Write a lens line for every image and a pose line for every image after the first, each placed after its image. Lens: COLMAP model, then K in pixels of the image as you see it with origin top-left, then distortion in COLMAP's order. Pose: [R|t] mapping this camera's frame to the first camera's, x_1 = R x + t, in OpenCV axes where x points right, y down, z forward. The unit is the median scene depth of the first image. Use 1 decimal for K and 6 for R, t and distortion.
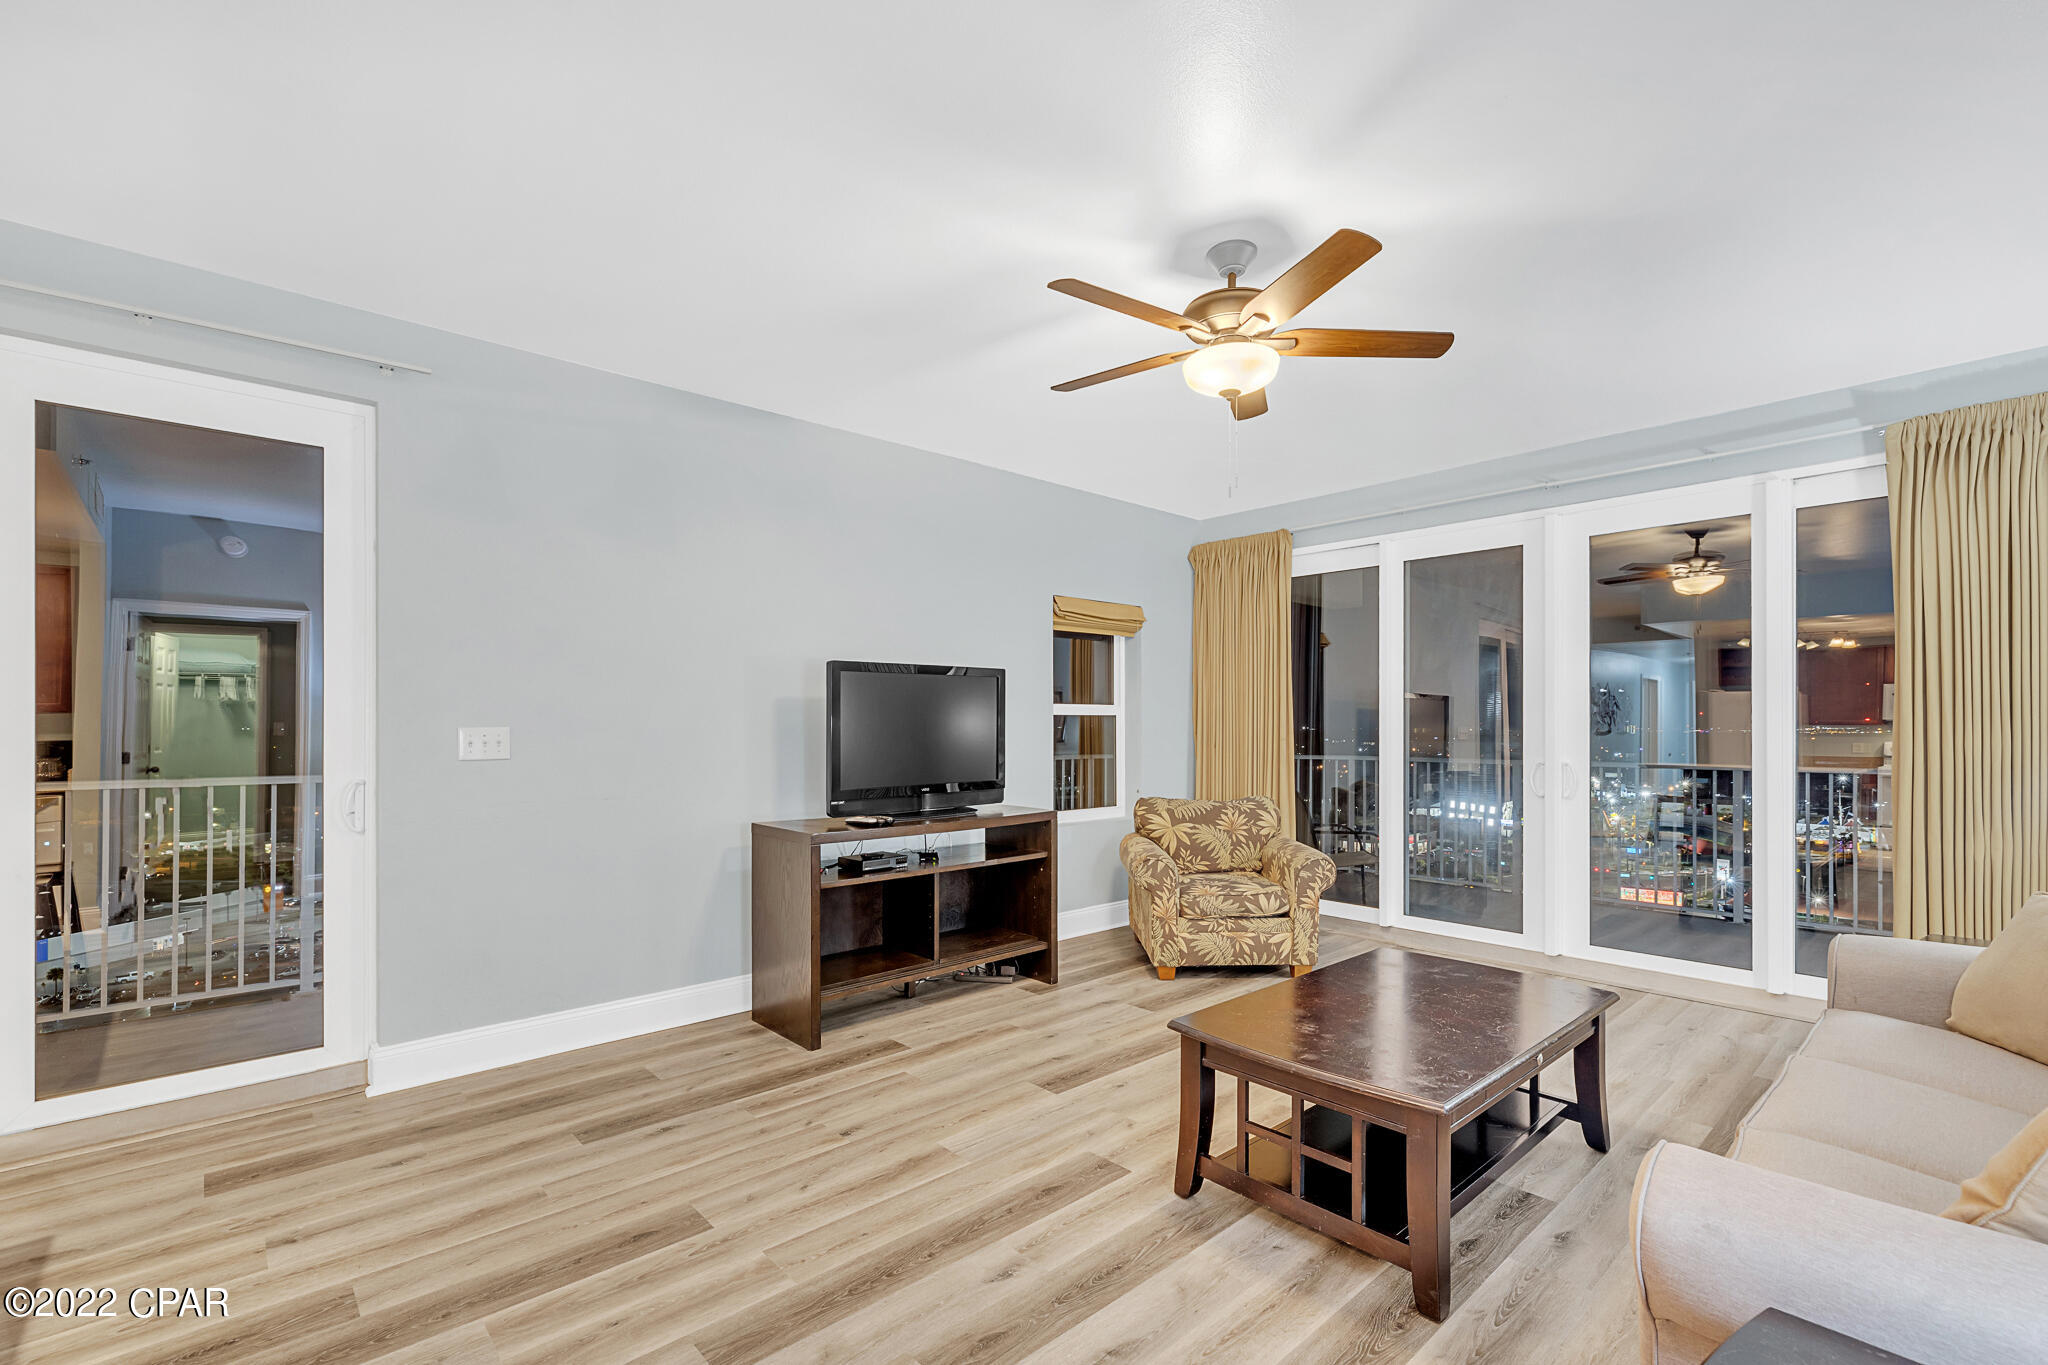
lens RADIAL K [[896.5, 0, 1036.4], [0, 896.5, 718.7], [0, 0, 1]] dist [0.003999, -0.001016]
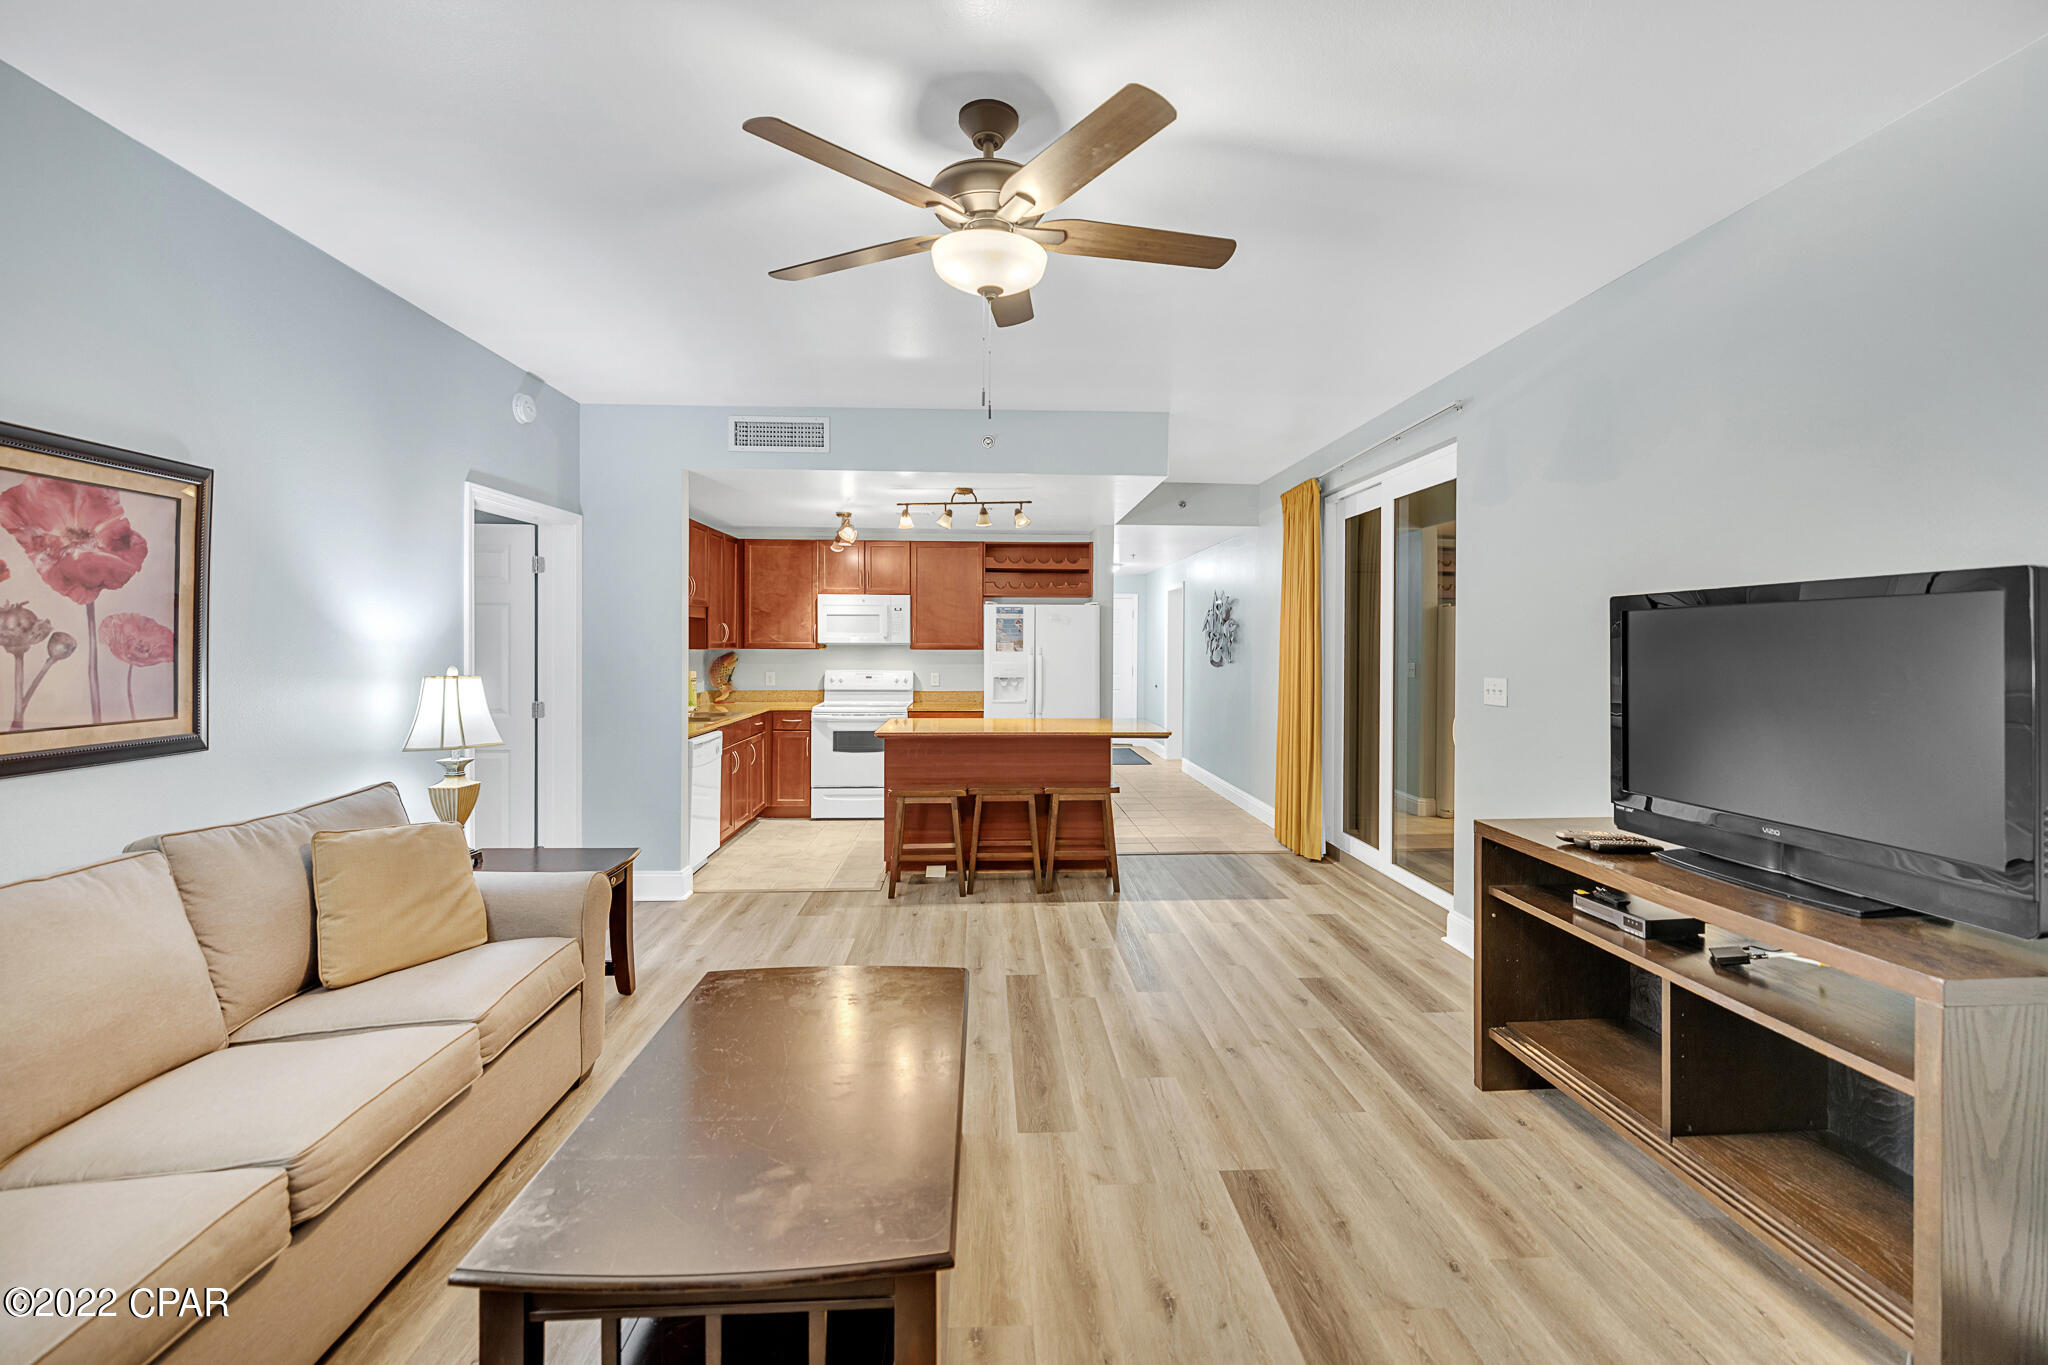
lens RADIAL K [[876.9, 0, 1039.9], [0, 876.9, 647.5], [0, 0, 1]] dist [0.012320, -0.000205]
pose [[-0.621574, 0.000411, -0.783355, 0.585811], [-0.002710, 0.999993, 0.002675, -0.029119], [0.783351, 0.003785, -0.621568, 1.105456]]
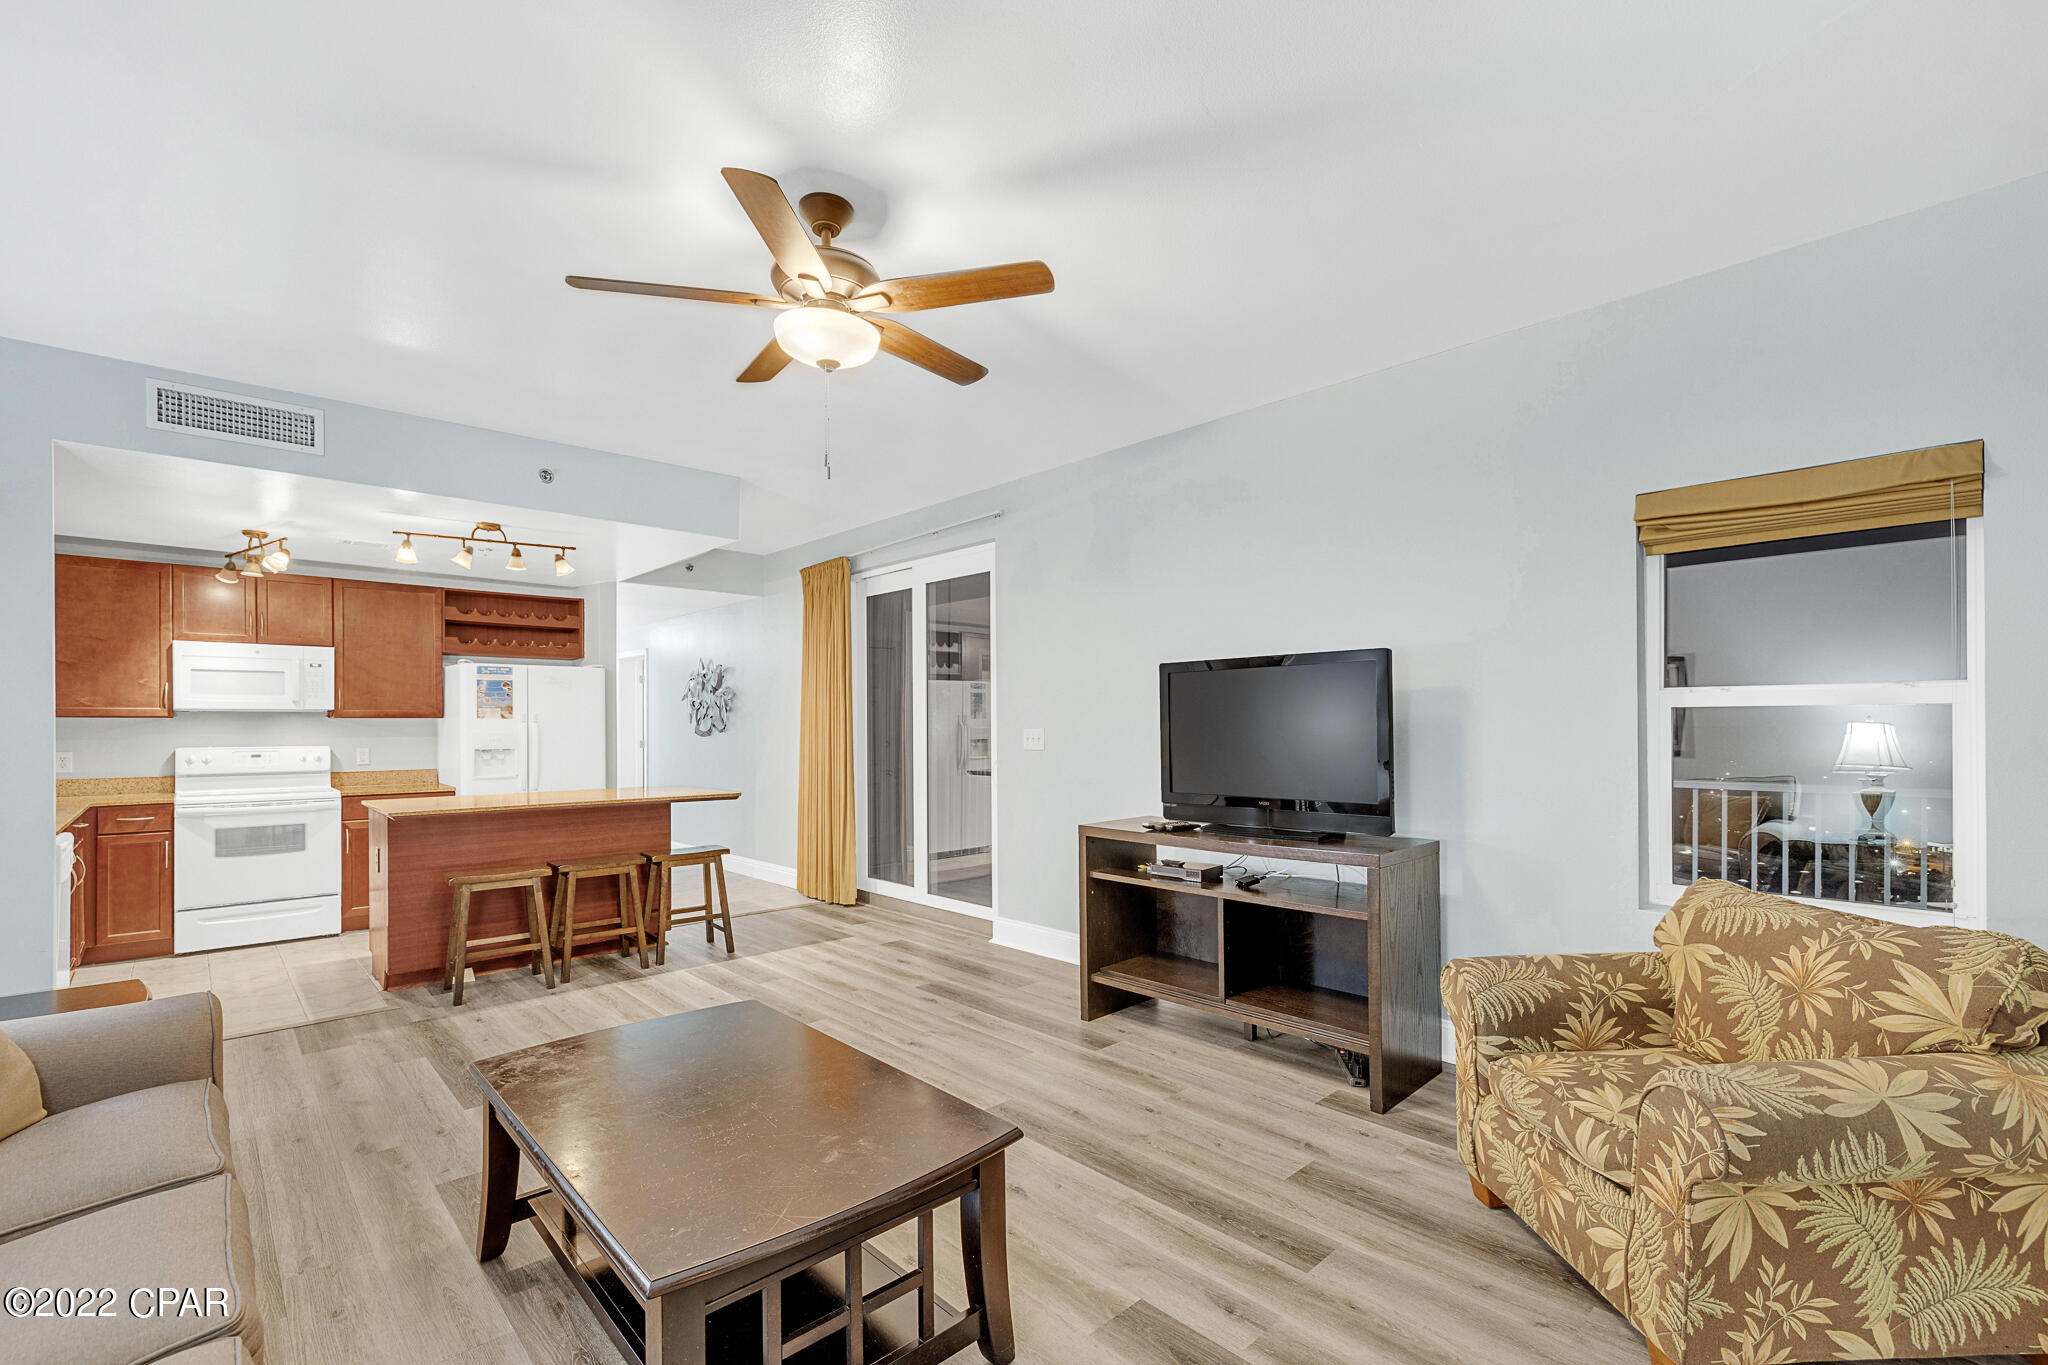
lens RADIAL K [[896.5, 0, 1038.0], [0, 896.5, 723.9], [0, 0, 1]] dist [0.003999, -0.001016]
pose [[0.026569, -0.001198, -0.999646, 0.807326], [0.008595, 0.999963, -0.000970, 0.002144], [0.999610, -0.008566, 0.026579, 0.854420]]
